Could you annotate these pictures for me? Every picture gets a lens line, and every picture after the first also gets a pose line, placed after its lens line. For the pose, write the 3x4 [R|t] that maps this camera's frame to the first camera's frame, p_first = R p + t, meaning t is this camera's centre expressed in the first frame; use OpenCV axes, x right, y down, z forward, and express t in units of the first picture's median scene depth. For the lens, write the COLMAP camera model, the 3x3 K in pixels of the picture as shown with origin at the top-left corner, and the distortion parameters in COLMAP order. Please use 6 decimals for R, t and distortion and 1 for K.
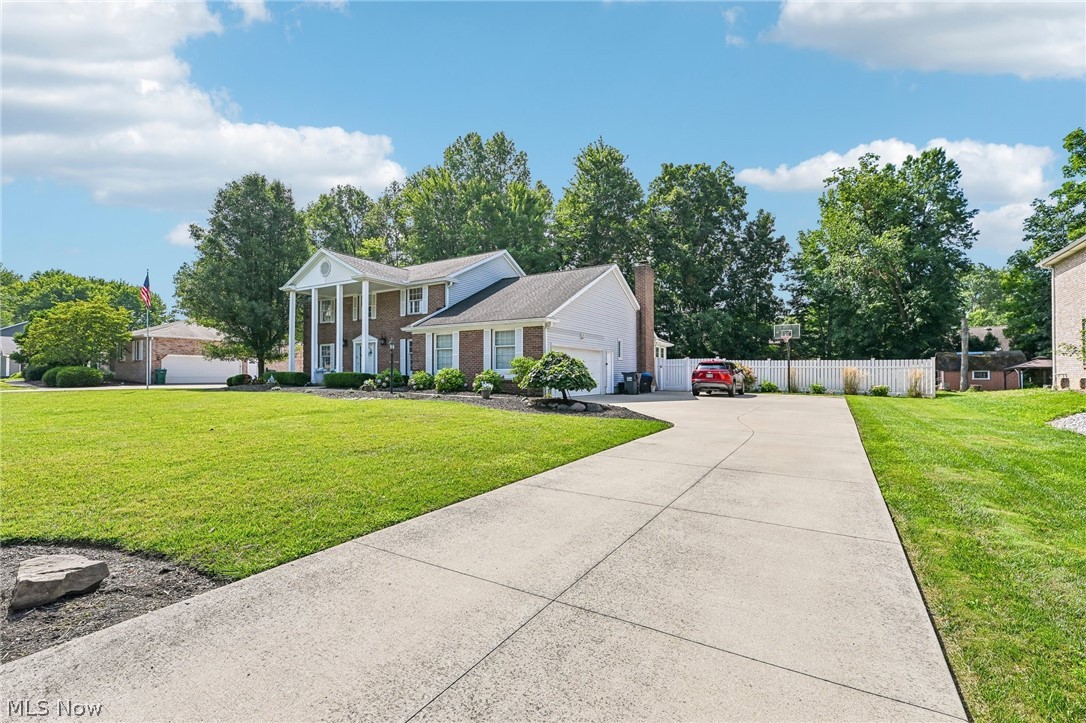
lens RADIAL K [[487.3, 0, 546.1], [0, 487.3, 365.7], [0, 0, 1]] dist [-0.001900, -0.001321]
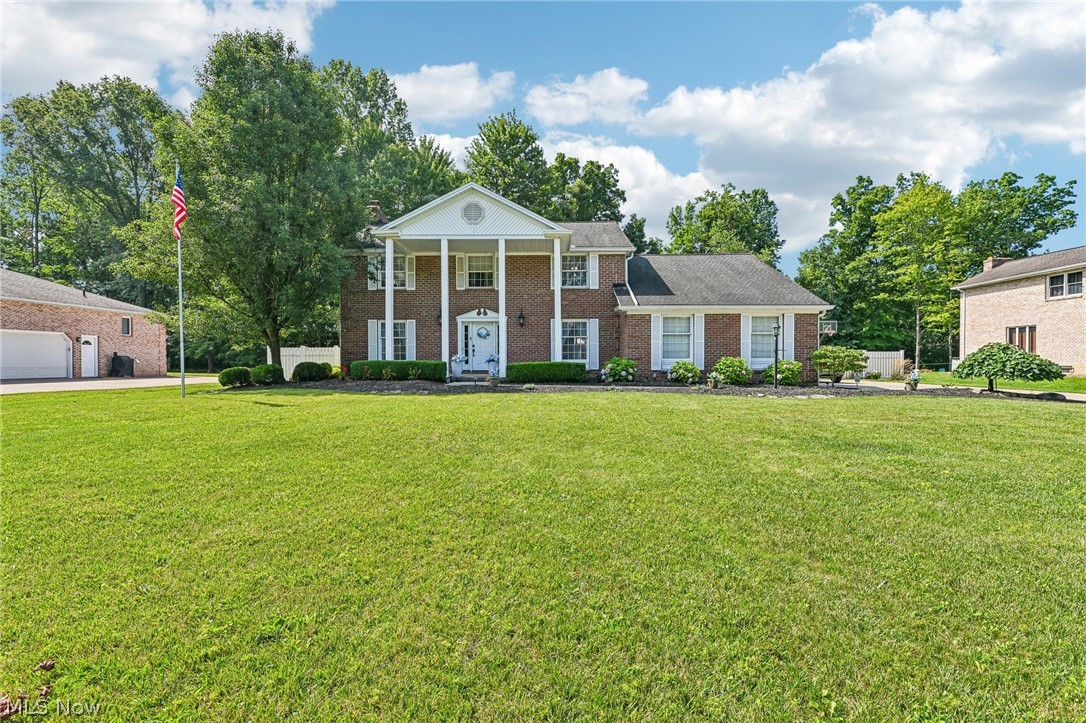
lens RADIAL K [[487.3, 0, 546.1], [0, 487.3, 365.7], [0, 0, 1]] dist [-0.001900, -0.001321]
pose [[0.857417, -0.002961, 0.514613, -0.666027], [-0.010346, 0.999682, 0.022989, 0.002284], [-0.514518, -0.025035, 0.857114, 0.317468]]
